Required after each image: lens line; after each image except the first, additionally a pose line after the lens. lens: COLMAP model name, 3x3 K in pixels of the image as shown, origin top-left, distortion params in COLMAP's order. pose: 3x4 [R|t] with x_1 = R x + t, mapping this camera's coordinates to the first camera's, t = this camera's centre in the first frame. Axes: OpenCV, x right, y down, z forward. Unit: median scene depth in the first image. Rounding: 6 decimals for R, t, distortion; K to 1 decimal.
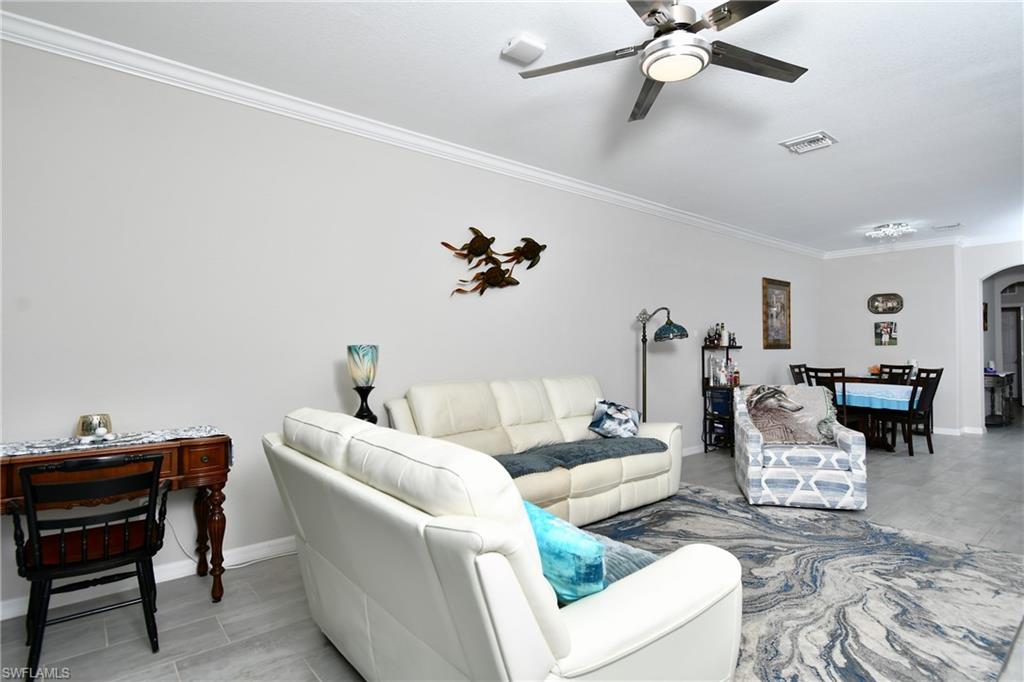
lens RADIAL K [[524.9, 0, 515.0], [0, 524.9, 337.7], [0, 0, 1]] dist [-0.004736, -0.000715]
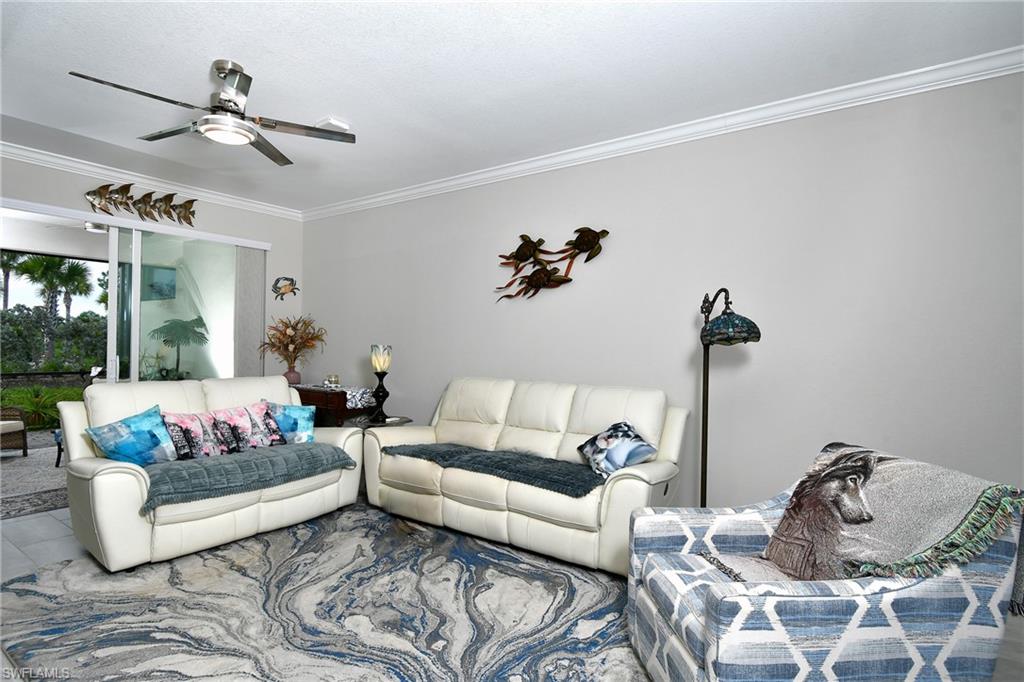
lens RADIAL K [[524.9, 0, 516.8], [0, 524.9, 340.7], [0, 0, 1]] dist [-0.004736, -0.000715]
pose [[0.261237, -0.001886, -0.965273, 0.973842], [0.000306, 0.999998, -0.001871, 0.004357], [0.965275, 0.000193, 0.261237, 0.748464]]
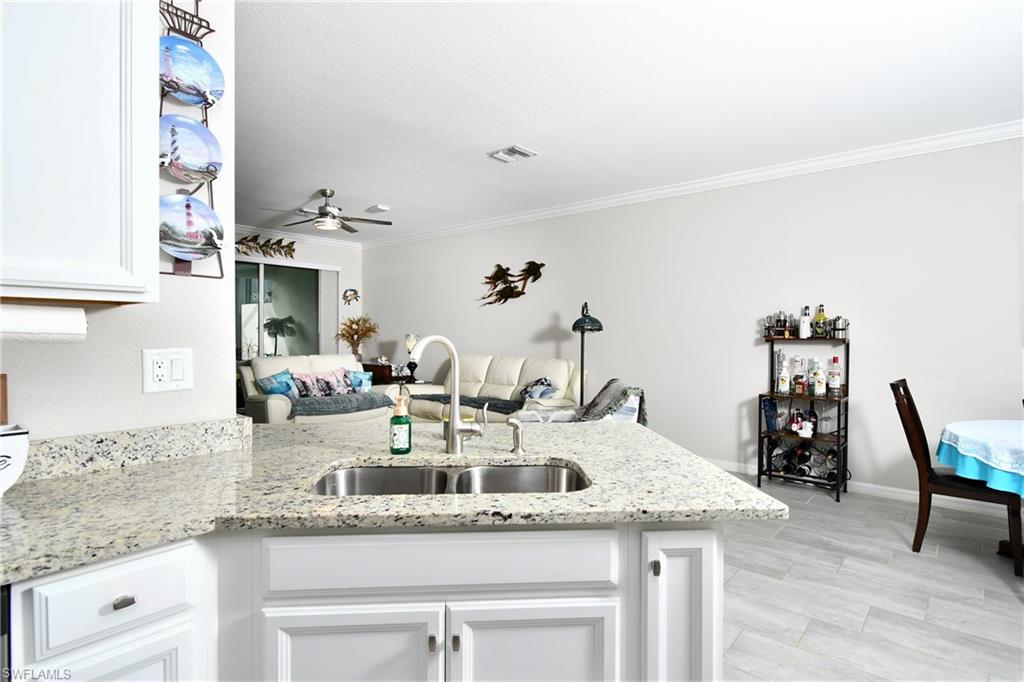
lens RADIAL K [[524.9, 0, 511.0], [0, 524.9, 339.6], [0, 0, 1]] dist [-0.004736, -0.000715]
pose [[0.160257, 0.012009, -0.987002, 1.647096], [0.008683, 0.999870, 0.013576, 0.007360], [0.987037, -0.010746, 0.160132, 0.809918]]
